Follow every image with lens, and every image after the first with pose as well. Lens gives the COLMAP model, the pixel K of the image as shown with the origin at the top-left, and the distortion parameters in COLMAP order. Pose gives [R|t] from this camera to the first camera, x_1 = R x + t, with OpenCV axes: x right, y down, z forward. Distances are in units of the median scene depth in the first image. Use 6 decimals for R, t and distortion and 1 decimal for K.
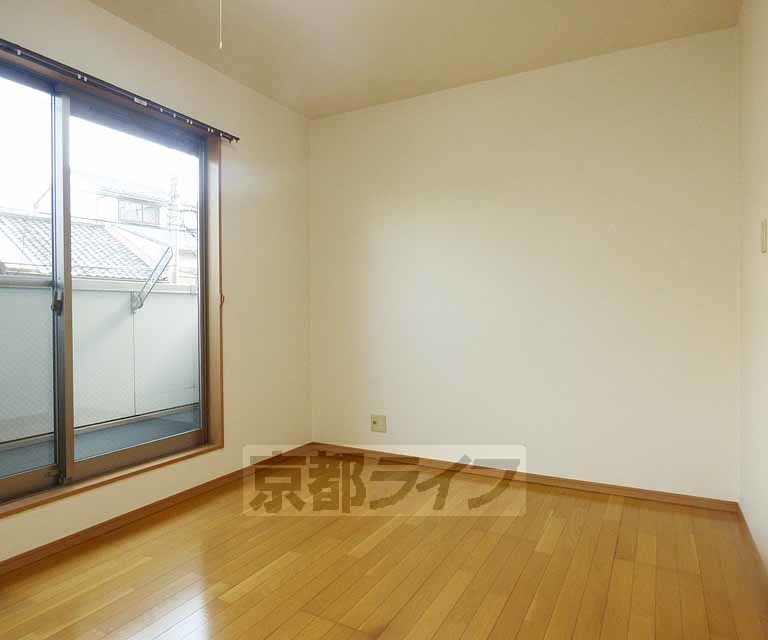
lens RADIAL K [[520.7, 0, 384.0], [0, 520.7, 320.0], [0, 0, 1]] dist [-0.001473, -0.001437]
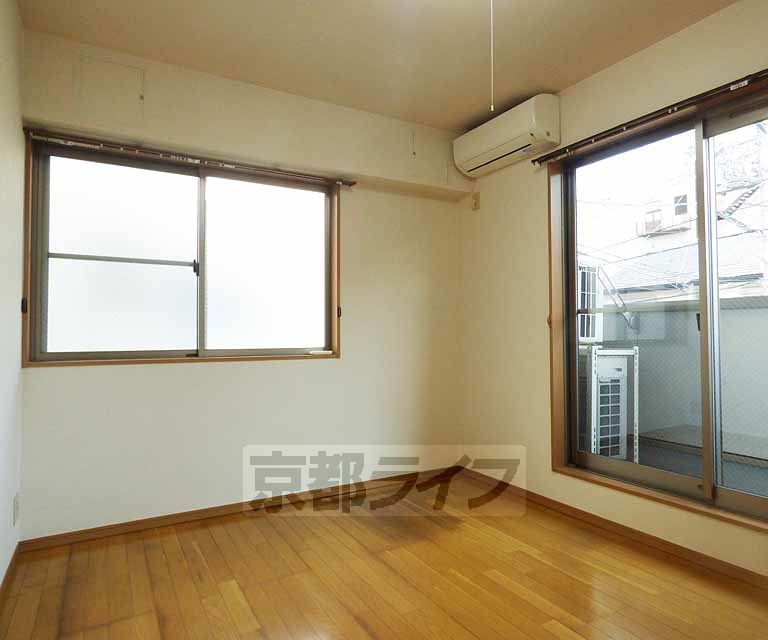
lens RADIAL K [[533.5, 0, 384.0], [0, 533.5, 320.0], [0, 0, 1]] dist [0.028955, -0.002720]
pose [[-0.539088, -0.011297, -0.842174, 0.648682], [-0.008275, 0.999933, -0.008116, -0.028634], [0.842209, 0.002594, -0.539145, 1.103752]]
